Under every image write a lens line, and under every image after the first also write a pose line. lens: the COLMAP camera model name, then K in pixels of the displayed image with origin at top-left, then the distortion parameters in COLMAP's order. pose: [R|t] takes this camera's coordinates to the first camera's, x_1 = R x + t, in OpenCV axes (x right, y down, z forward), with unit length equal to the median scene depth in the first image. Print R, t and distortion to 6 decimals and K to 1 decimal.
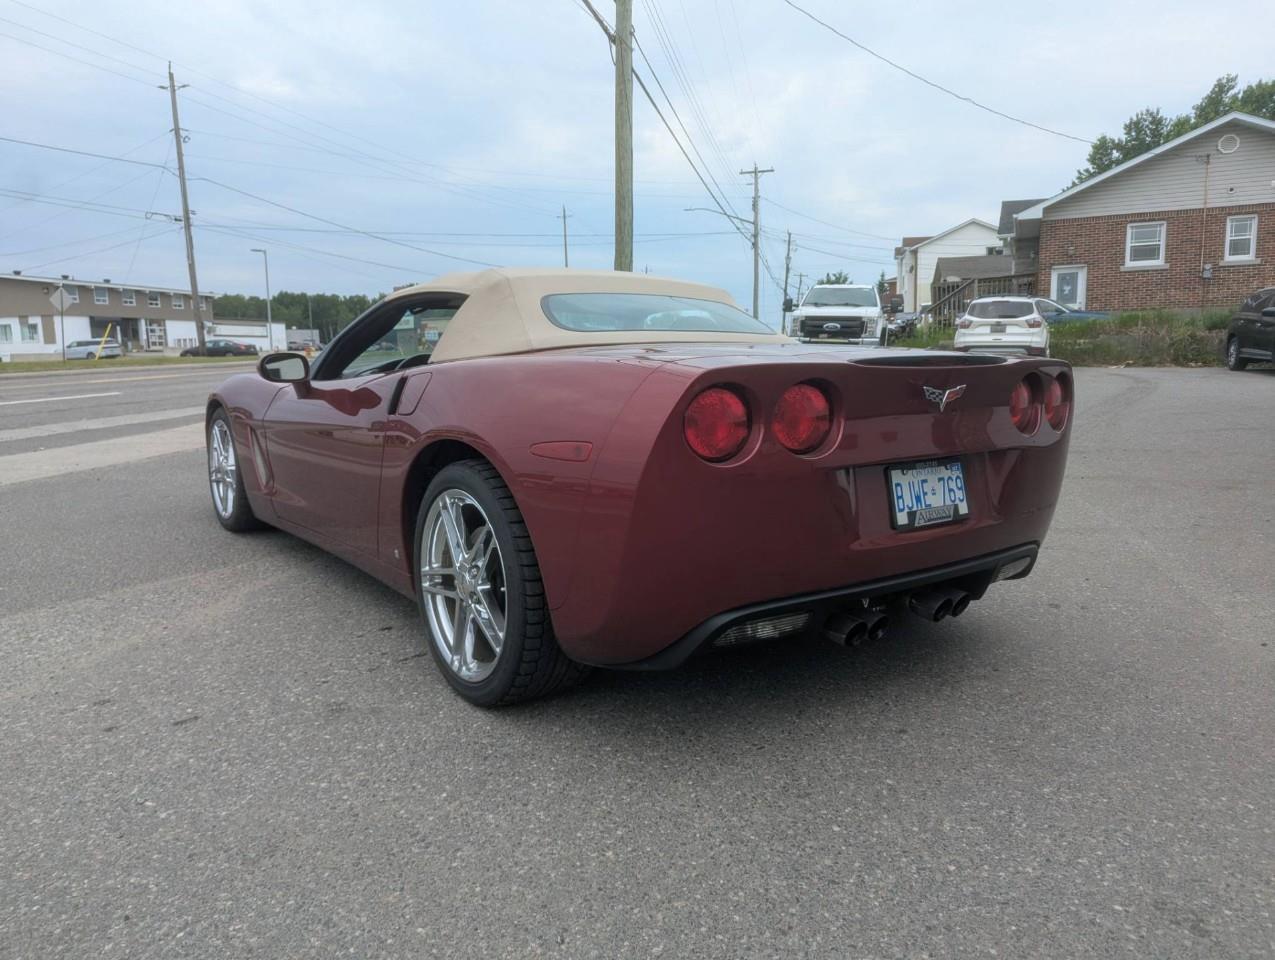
lens RADIAL K [[884.8, 0, 631.1], [0, 884.8, 492.7], [0, 0, 1]] dist [0.063129, -0.060284]
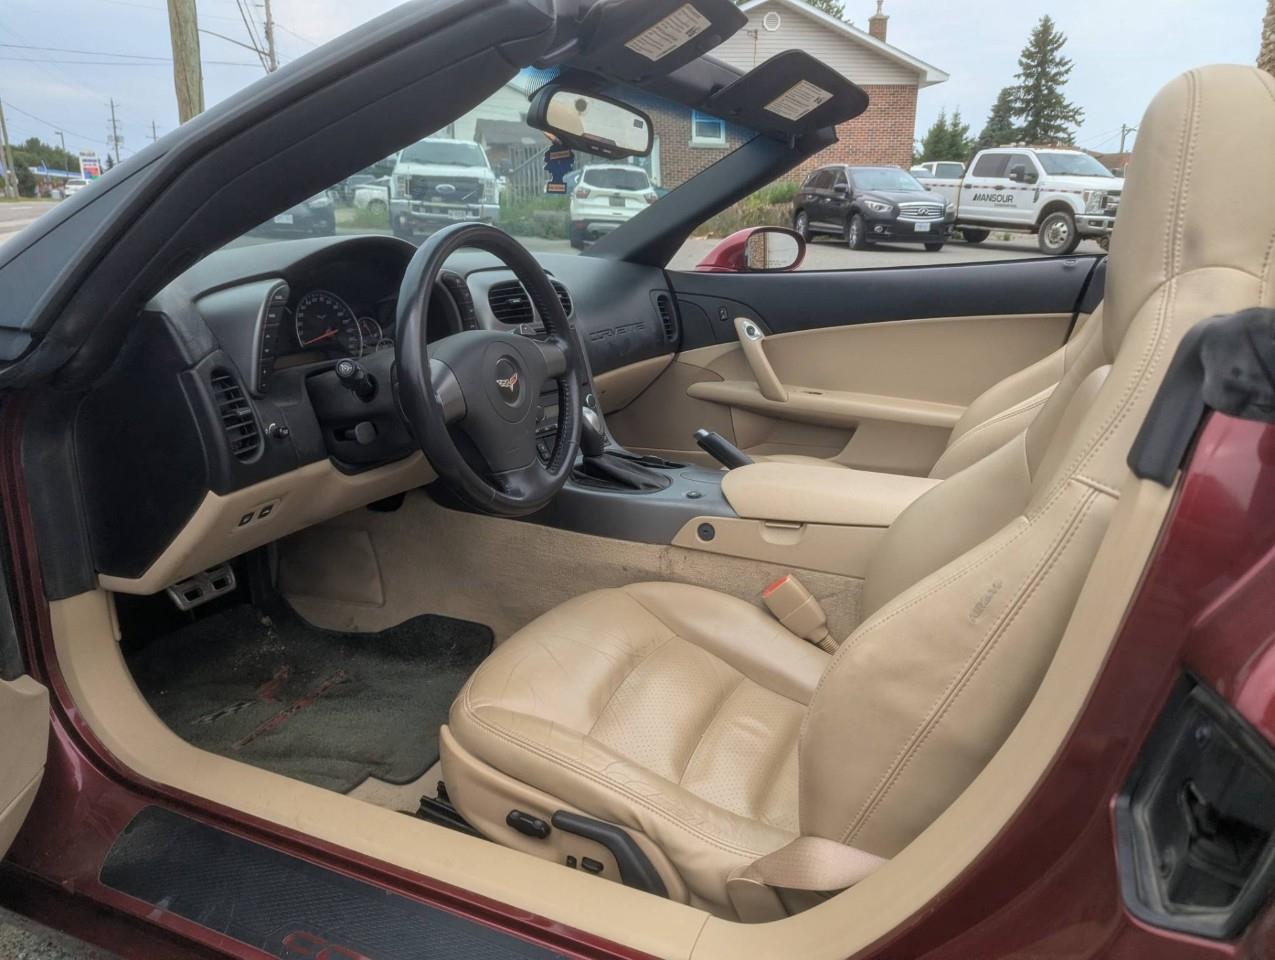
lens RADIAL K [[884.8, 0, 631.1], [0, 884.8, 492.7], [0, 0, 1]] dist [0.063129, -0.060284]
pose [[0.870367, -0.128224, 0.475415, -0.413225], [0.059575, 0.985829, 0.156820, -0.137336], [-0.488786, -0.108168, 0.865672, 0.875736]]
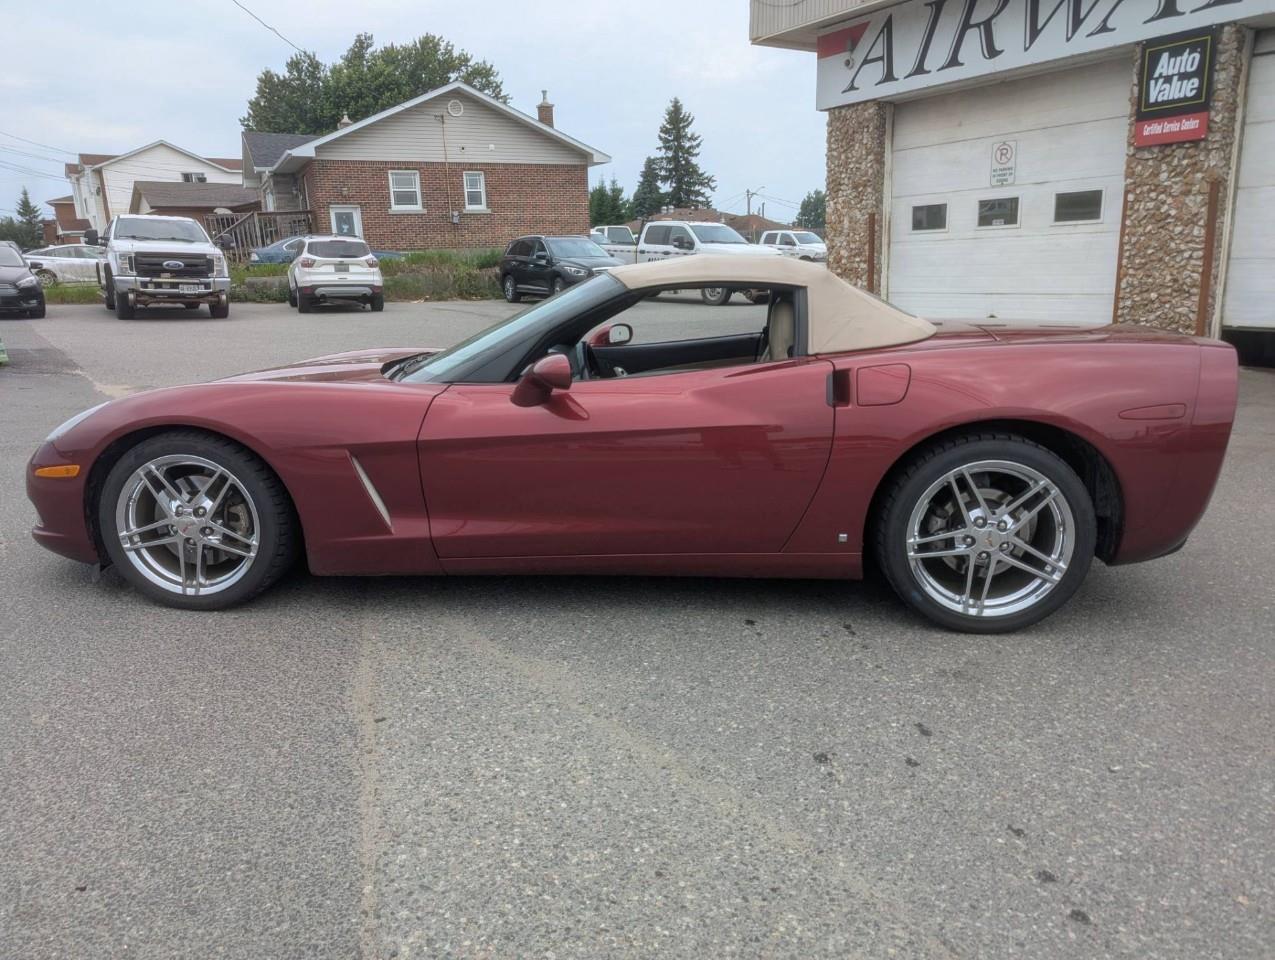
lens RADIAL K [[888.4, 0, 623.6], [0, 888.4, 474.8], [0, 0, 1]] dist [0.059693, -0.049469]
pose [[0.658271, -0.173562, 0.732499, -1.105420], [0.132631, 0.984576, 0.114099, -0.147795], [-0.741005, 0.022044, 0.671138, 0.444209]]
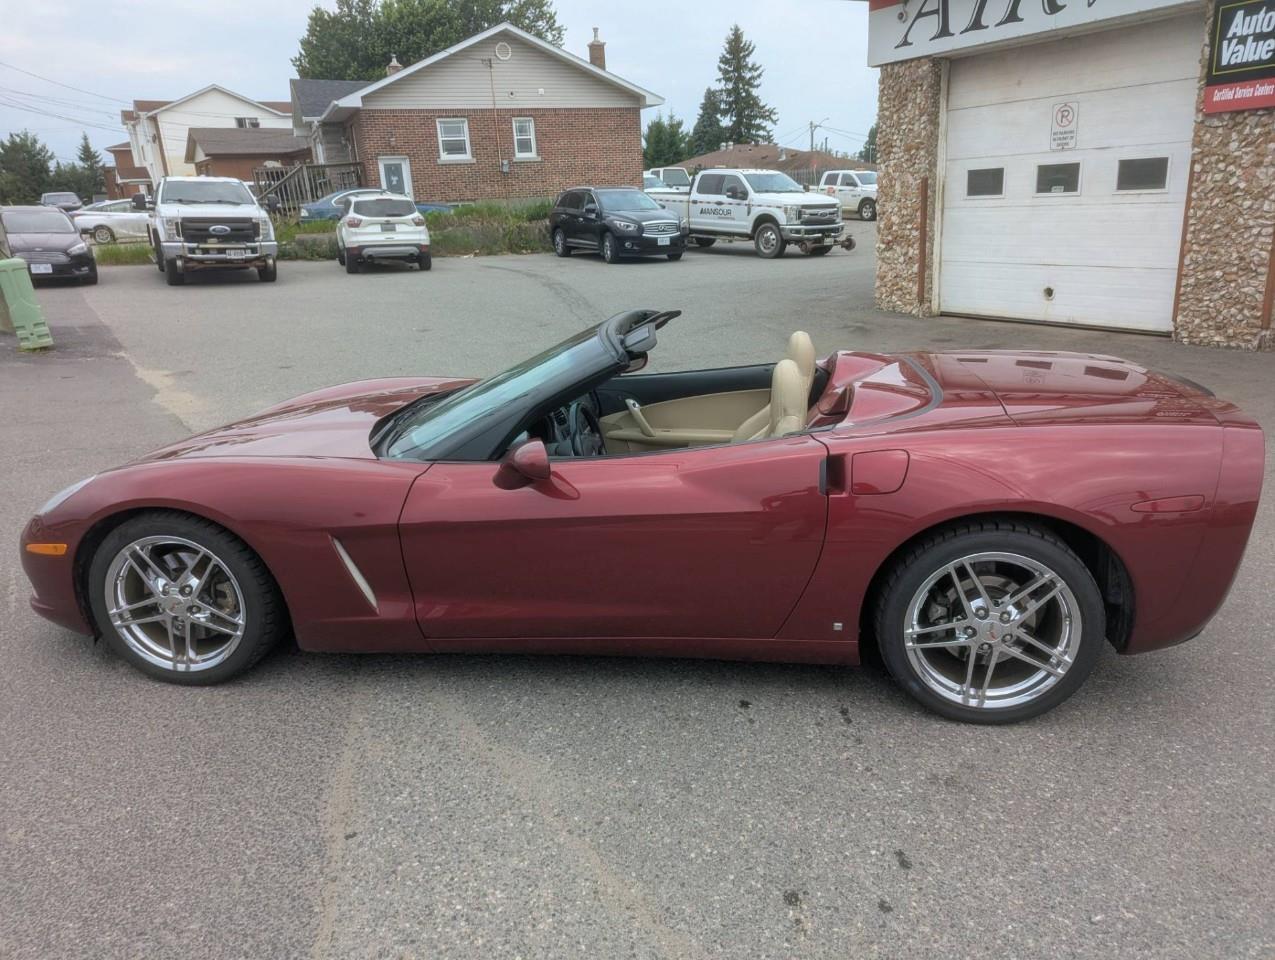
lens RADIAL K [[890.9, 0, 648.3], [0, 890.9, 479.7], [0, 0, 1]] dist [0.046751, -0.034976]
pose [[0.687106, -0.228397, 0.689724, -0.993069], [0.143259, 0.973258, 0.179572, -0.284178], [-0.712293, -0.024576, 0.701452, 0.409984]]
